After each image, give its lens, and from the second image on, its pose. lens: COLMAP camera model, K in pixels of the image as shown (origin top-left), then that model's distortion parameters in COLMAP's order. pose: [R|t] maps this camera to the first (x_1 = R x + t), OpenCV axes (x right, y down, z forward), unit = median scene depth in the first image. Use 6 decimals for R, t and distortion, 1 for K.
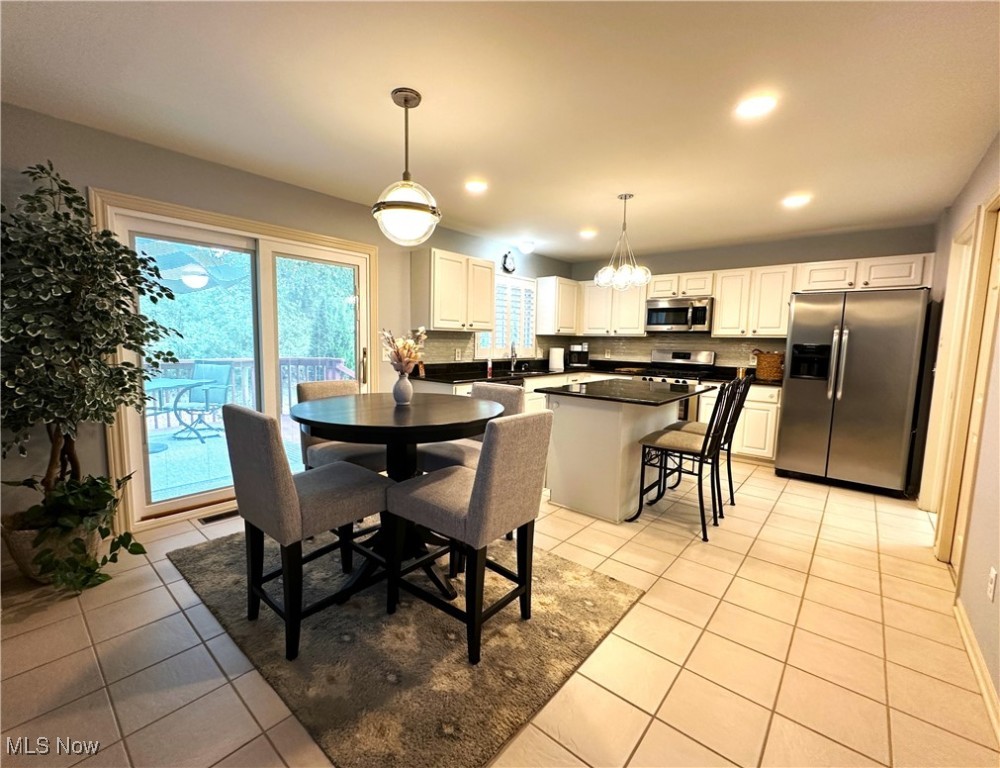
lens RADIAL K [[426.1, 0, 494.2], [0, 426.1, 384.0], [0, 0, 1]] dist [0.001323, 0.000376]
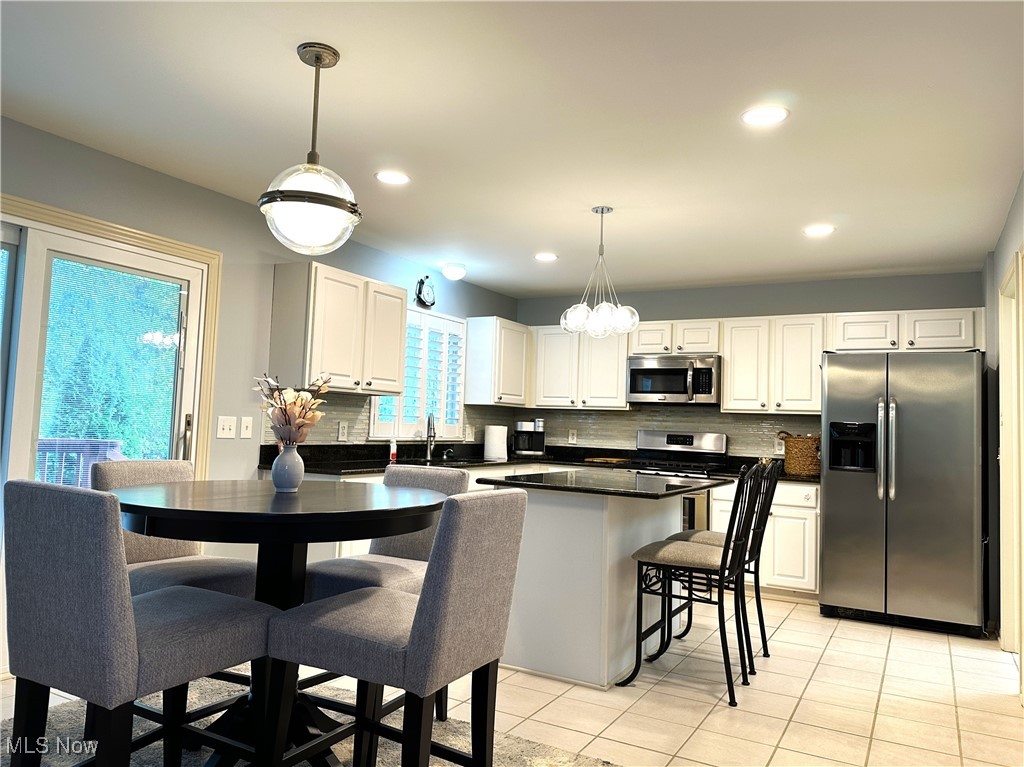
lens RADIAL K [[734.6, 0, 512.0], [0, 734.6, 383.5], [0, 0, 1]] dist [0.085193, -0.115523]
pose [[0.979366, 0.029245, 0.199969, -0.076331], [0.003956, 0.986511, -0.163650, 0.048694], [-0.202057, 0.161064, 0.966039, -0.115030]]
